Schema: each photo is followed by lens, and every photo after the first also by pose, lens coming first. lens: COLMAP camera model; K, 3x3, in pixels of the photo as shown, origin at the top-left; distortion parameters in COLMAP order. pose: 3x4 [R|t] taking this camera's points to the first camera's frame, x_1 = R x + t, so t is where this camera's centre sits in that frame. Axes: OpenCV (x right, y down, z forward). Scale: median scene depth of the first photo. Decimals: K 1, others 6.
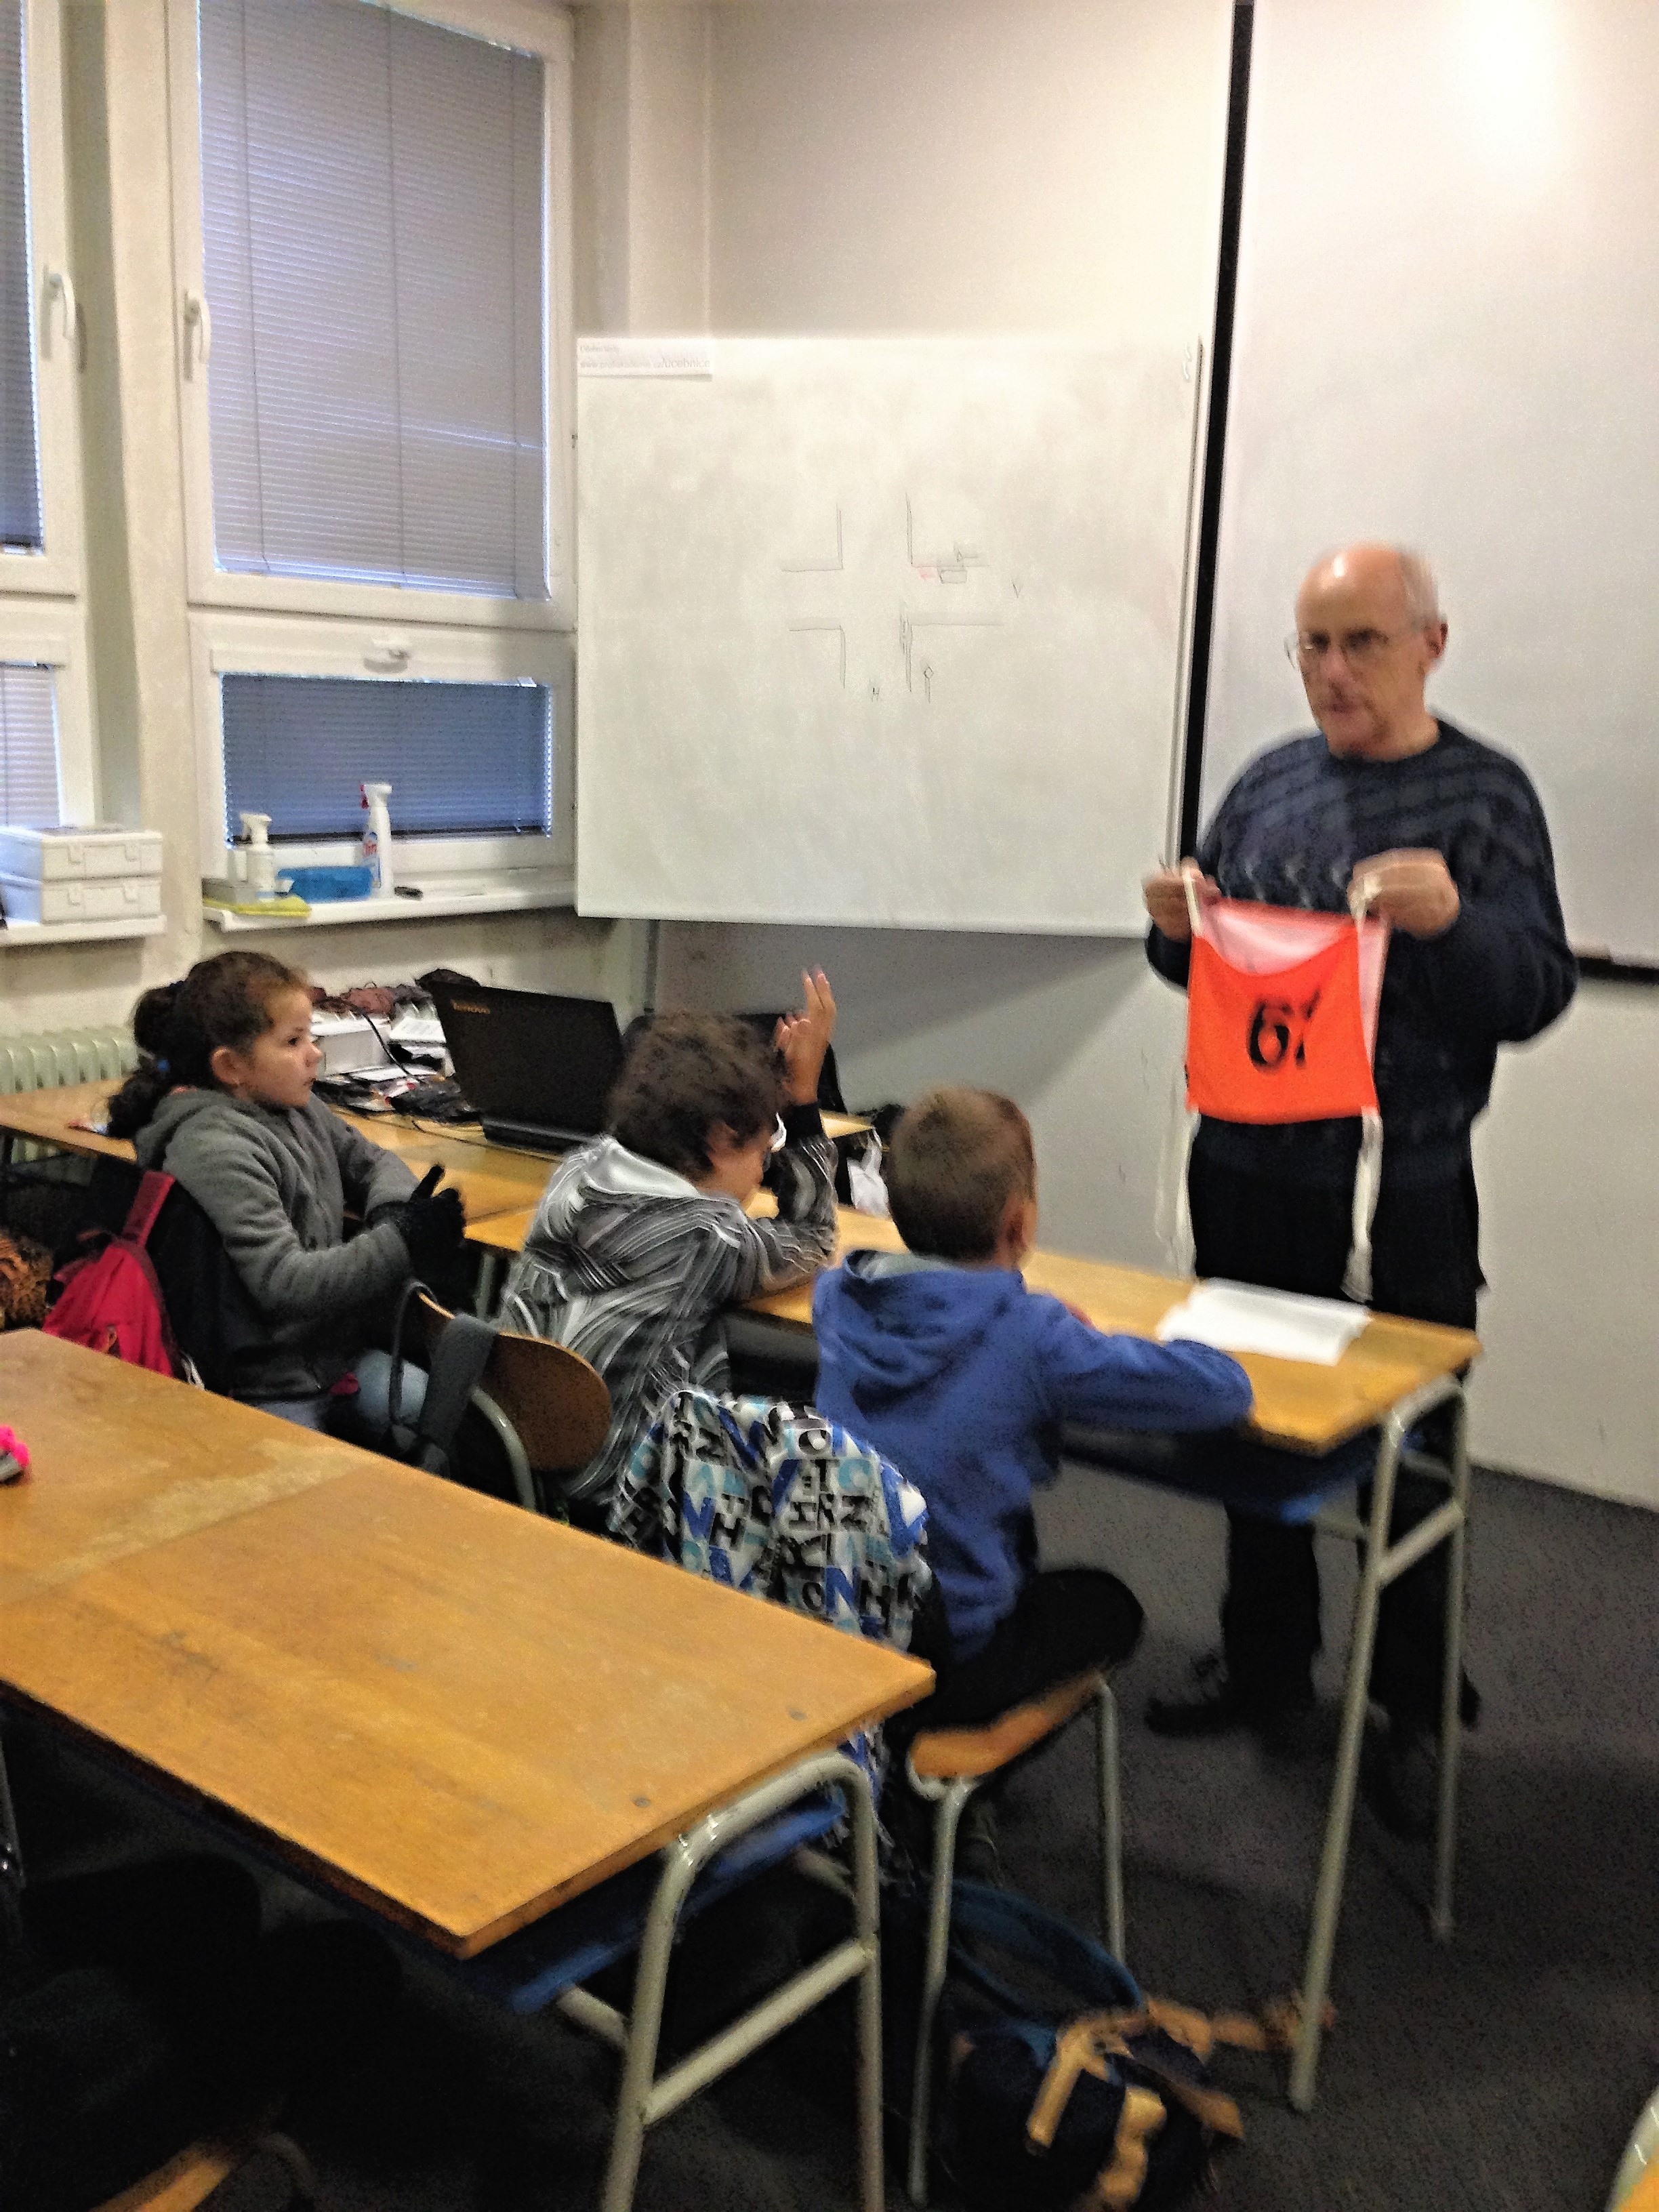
lens RADIAL K [[2007.6, 0, 822.5], [0, 2007.6, 1106.3], [0, 0, 1]] dist [0.064229, 0.000000]
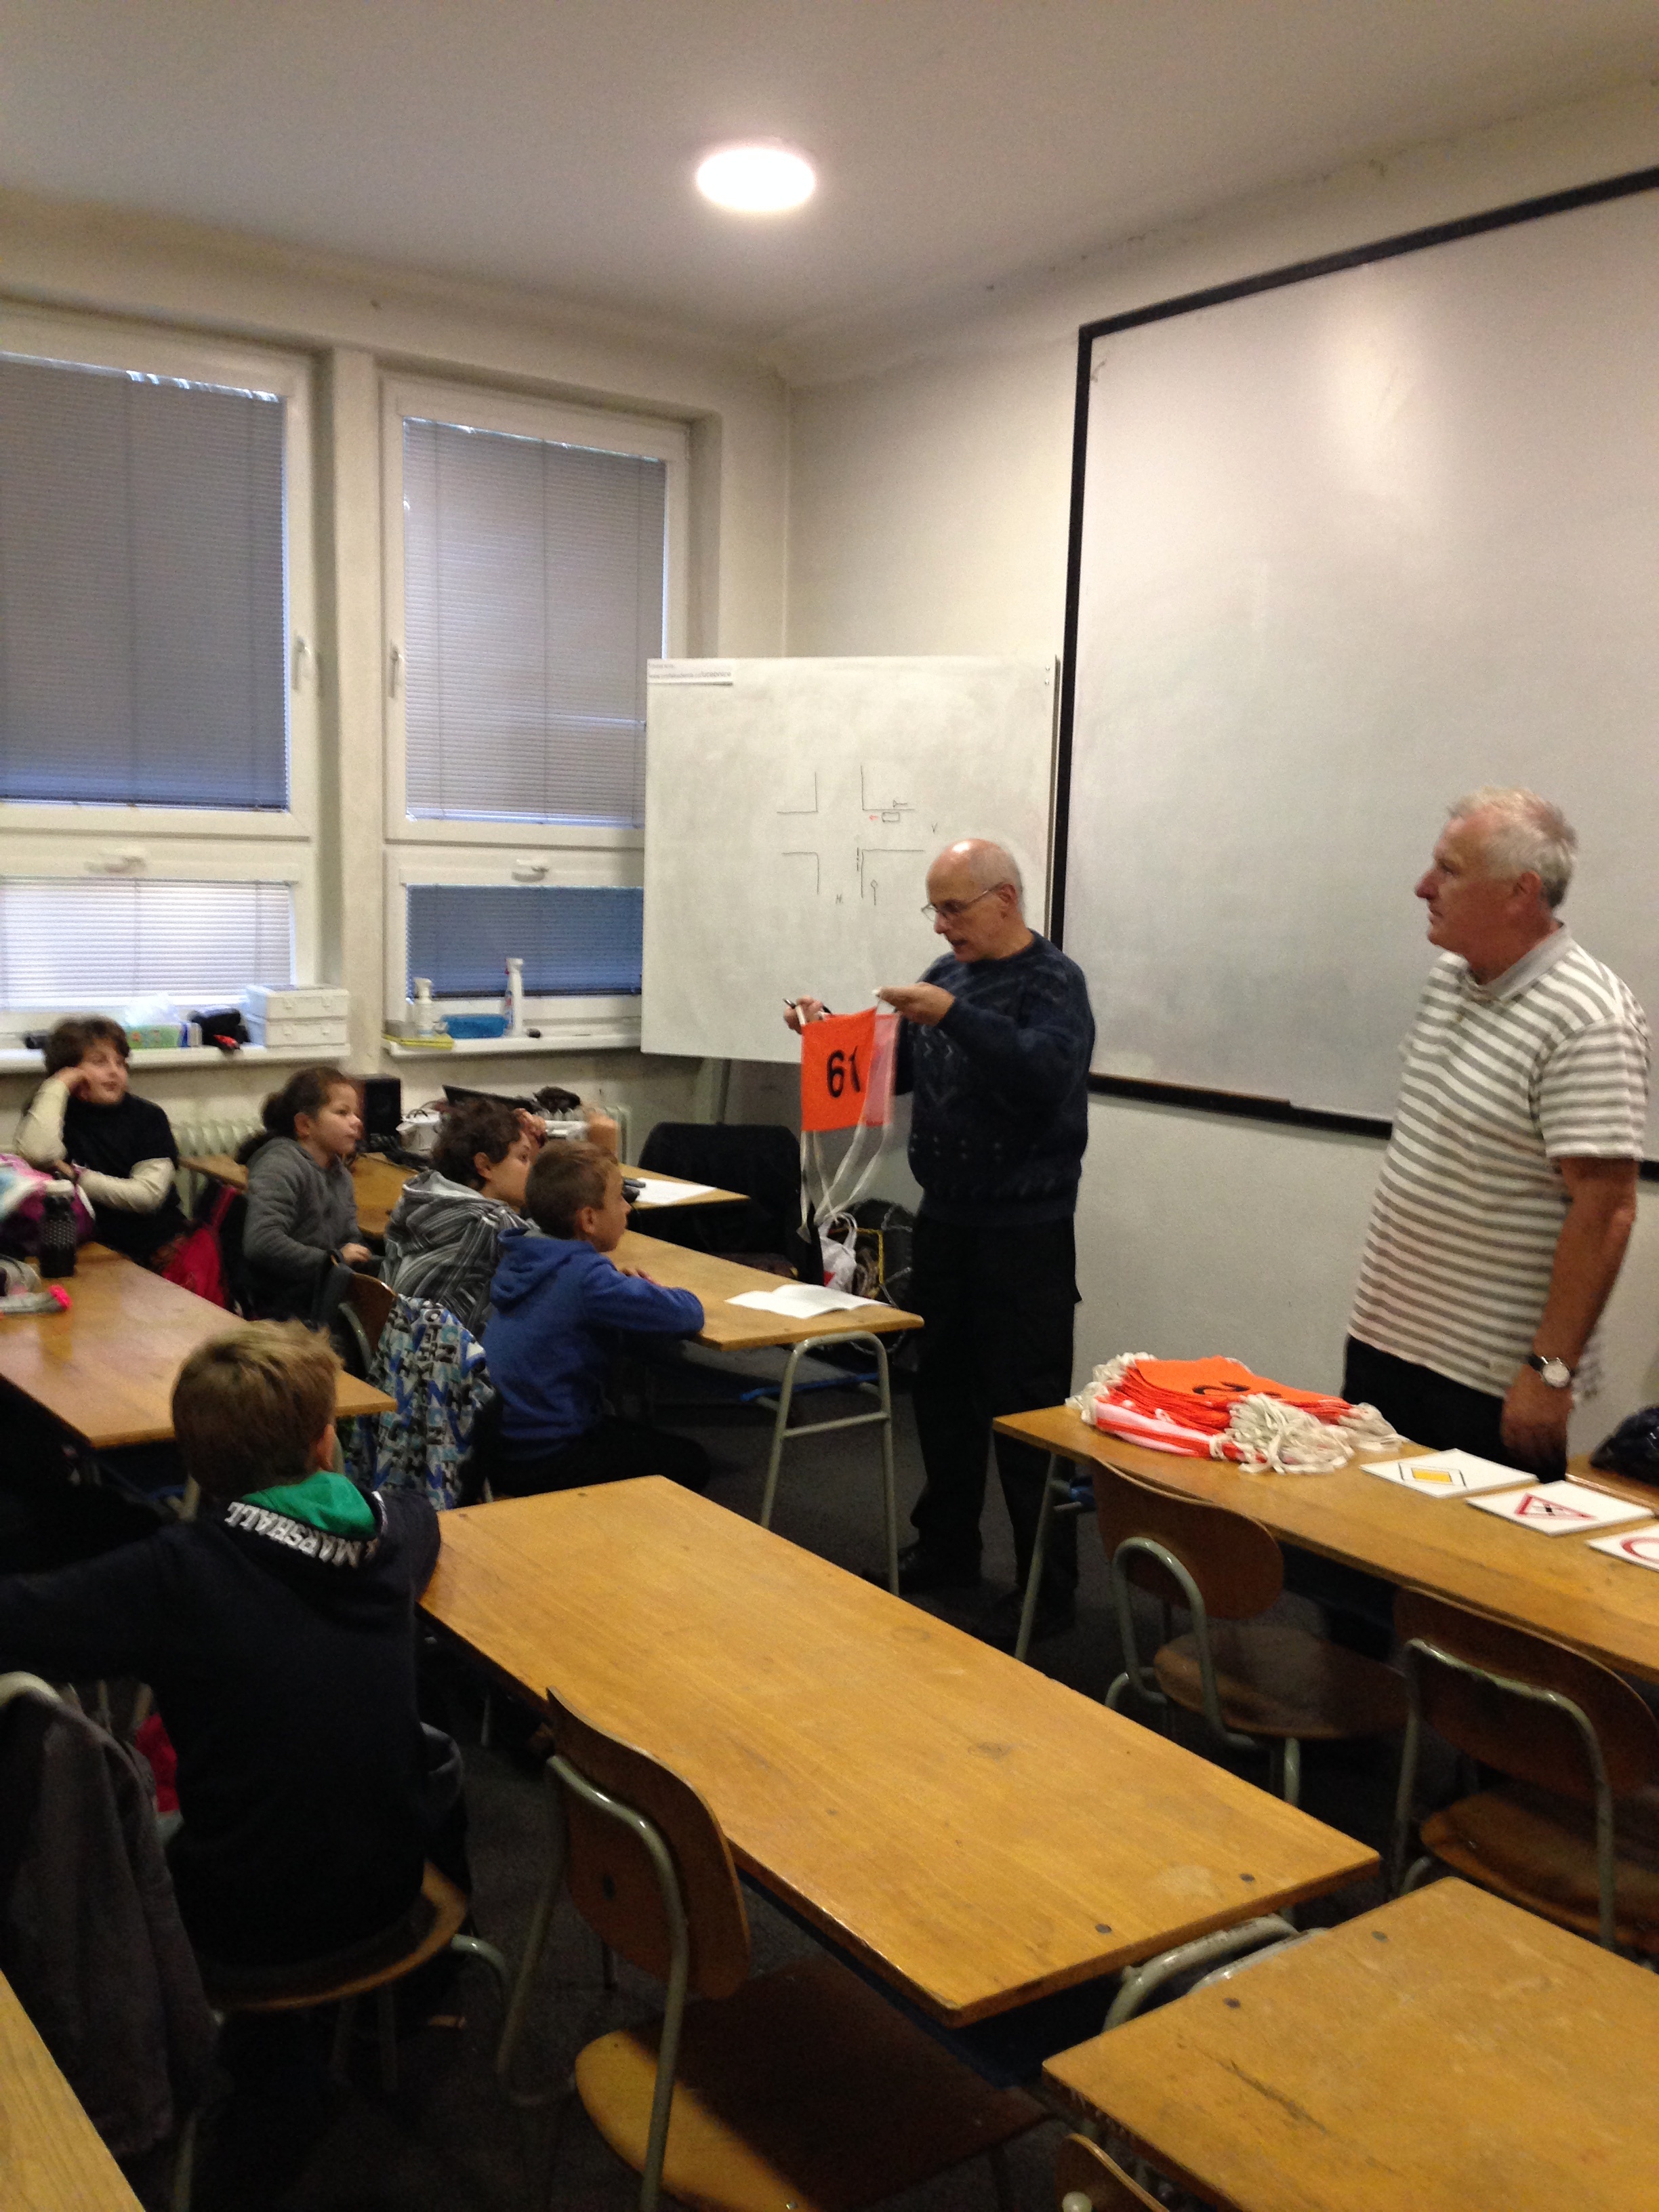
lens RADIAL K [[2145.6, 0, 914.6], [0, 2145.6, 1148.9], [0, 0, 1]] dist [0.086525, 0.000000]
pose [[0.968606, 0.037030, -0.245826, 0.459547], [-0.051572, 0.997263, -0.052979, 0.044773], [0.243192, 0.063994, 0.967865, -0.434363]]
